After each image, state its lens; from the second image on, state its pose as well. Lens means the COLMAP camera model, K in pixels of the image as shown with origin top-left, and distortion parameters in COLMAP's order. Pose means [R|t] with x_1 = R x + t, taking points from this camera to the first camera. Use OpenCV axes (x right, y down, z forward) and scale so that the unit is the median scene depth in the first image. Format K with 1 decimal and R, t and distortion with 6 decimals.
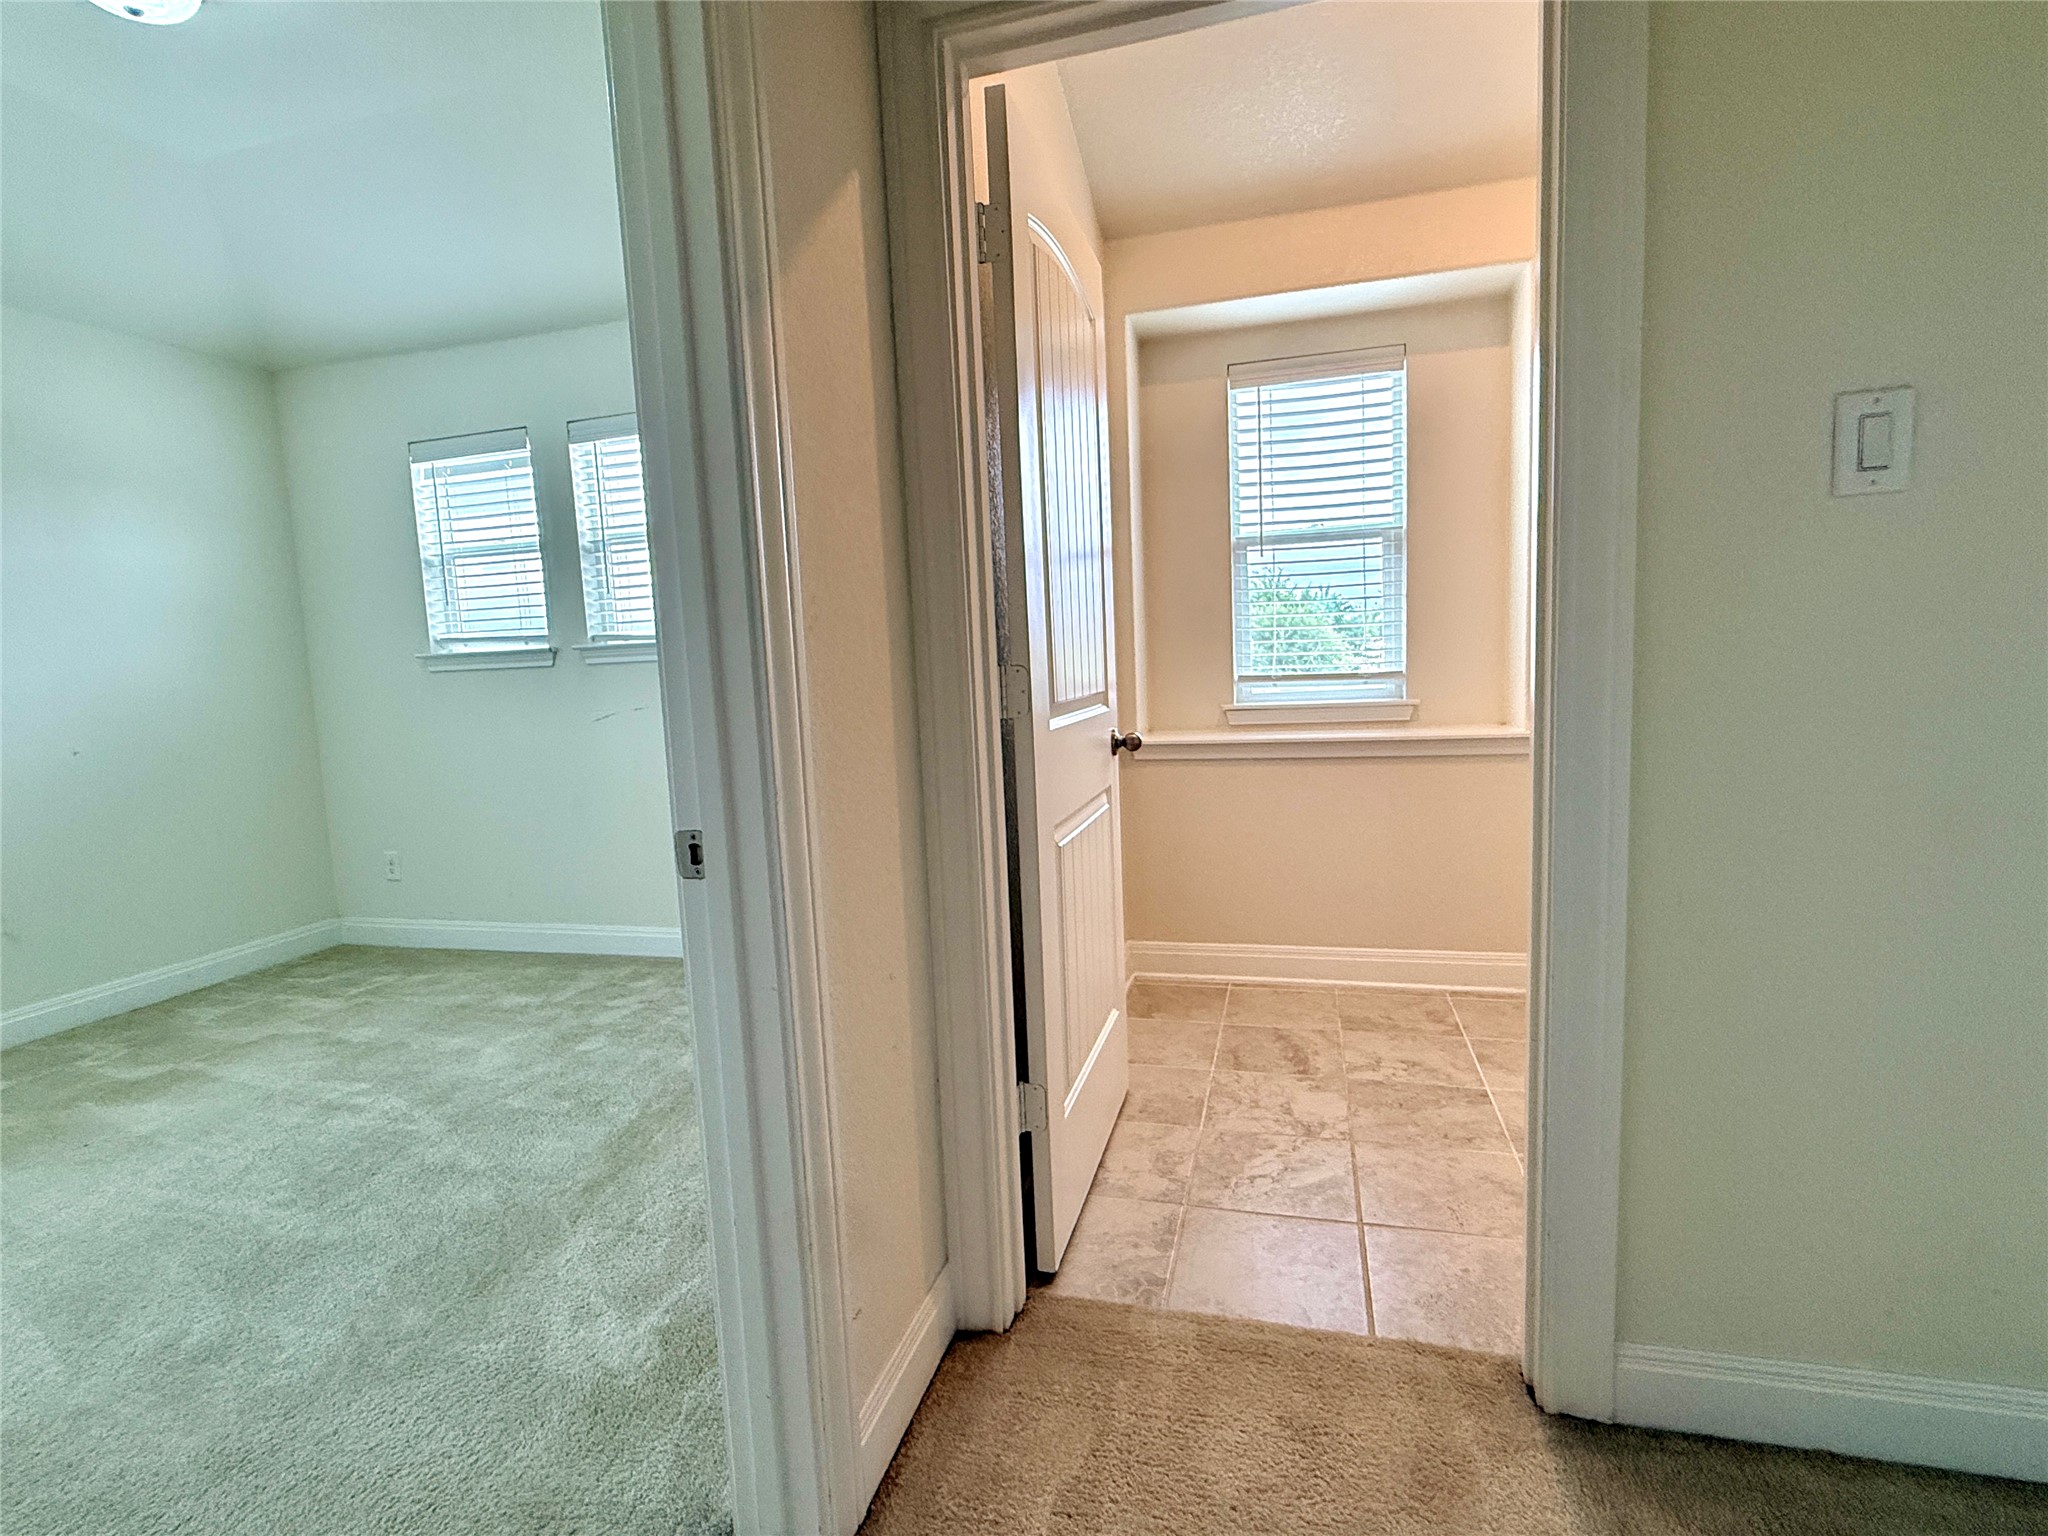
lens RADIAL K [[999.3, 0, 1020.3], [0, 999.3, 770.3], [0, 0, 1]] dist [-0.003743, -0.000043]
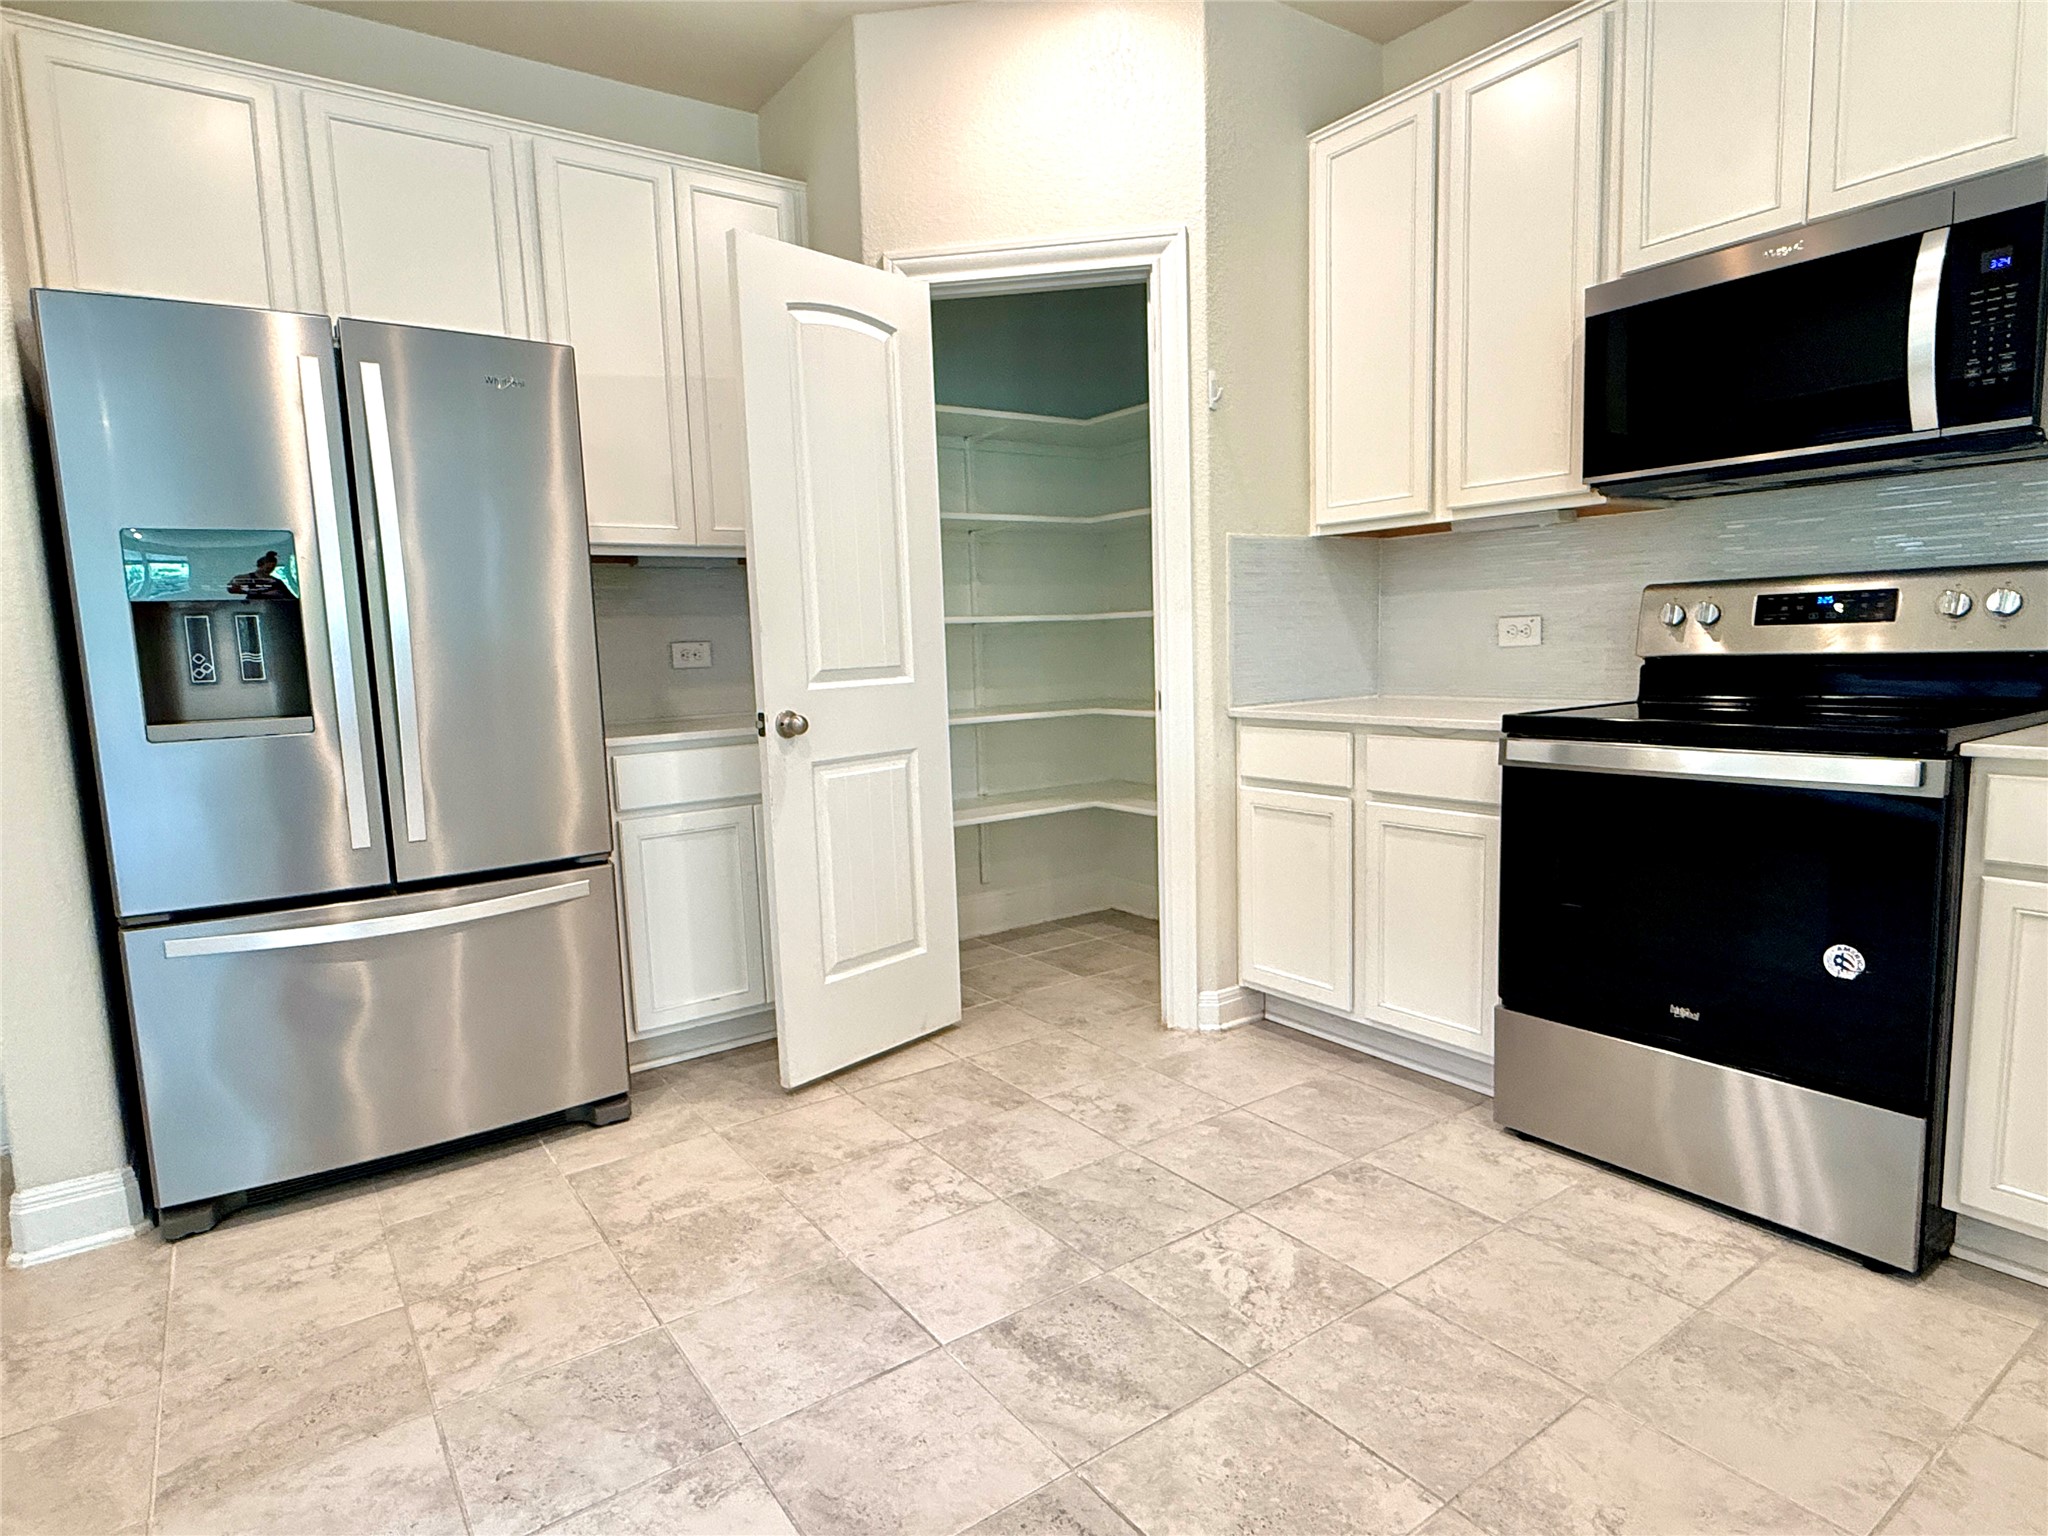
lens RADIAL K [[1137.1, 0, 1025.2], [0, 1137.1, 765.1], [0, 0, 1]] dist [0.003946, 0.002515]
pose [[-0.633078, 0.153864, -0.758642, 0.664566], [-0.025329, 0.975405, 0.218962, -0.160860], [0.773674, 0.157836, -0.613610, 1.229140]]
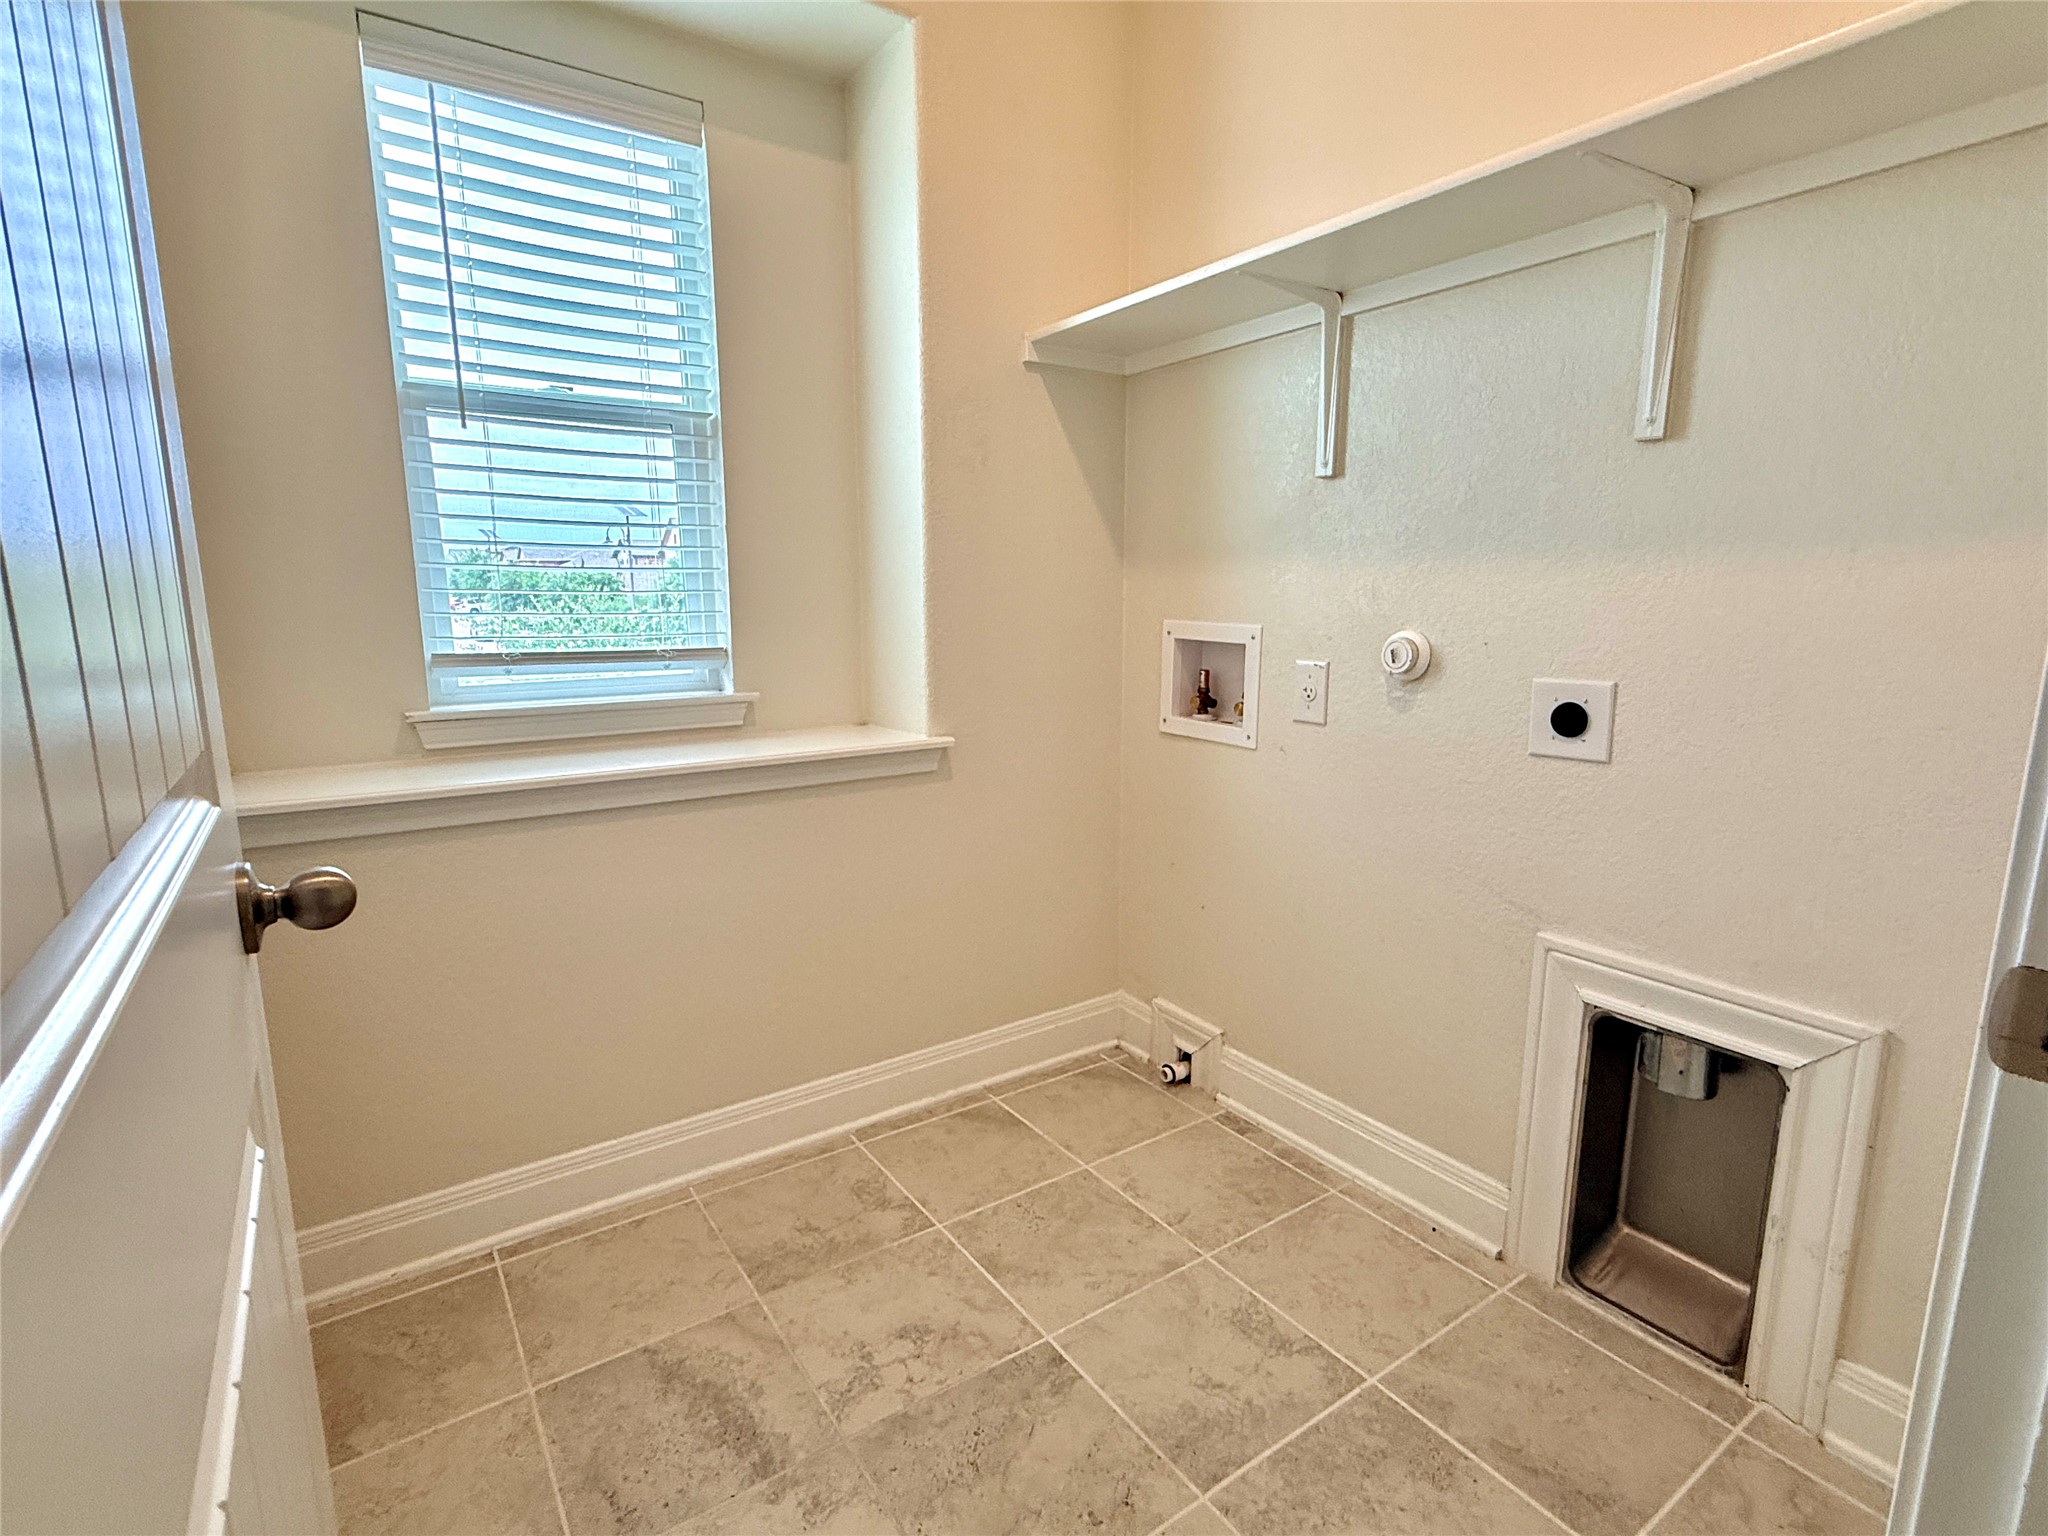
lens RADIAL K [[999.3, 0, 1016.8], [0, 999.3, 772.5], [0, 0, 1]] dist [-0.003743, -0.000043]
pose [[0.647577, -0.090913, 0.756557, 0.019522], [0.064337, 0.995835, 0.064597, -0.057248], [-0.759279, 0.006843, 0.650729, 0.519440]]
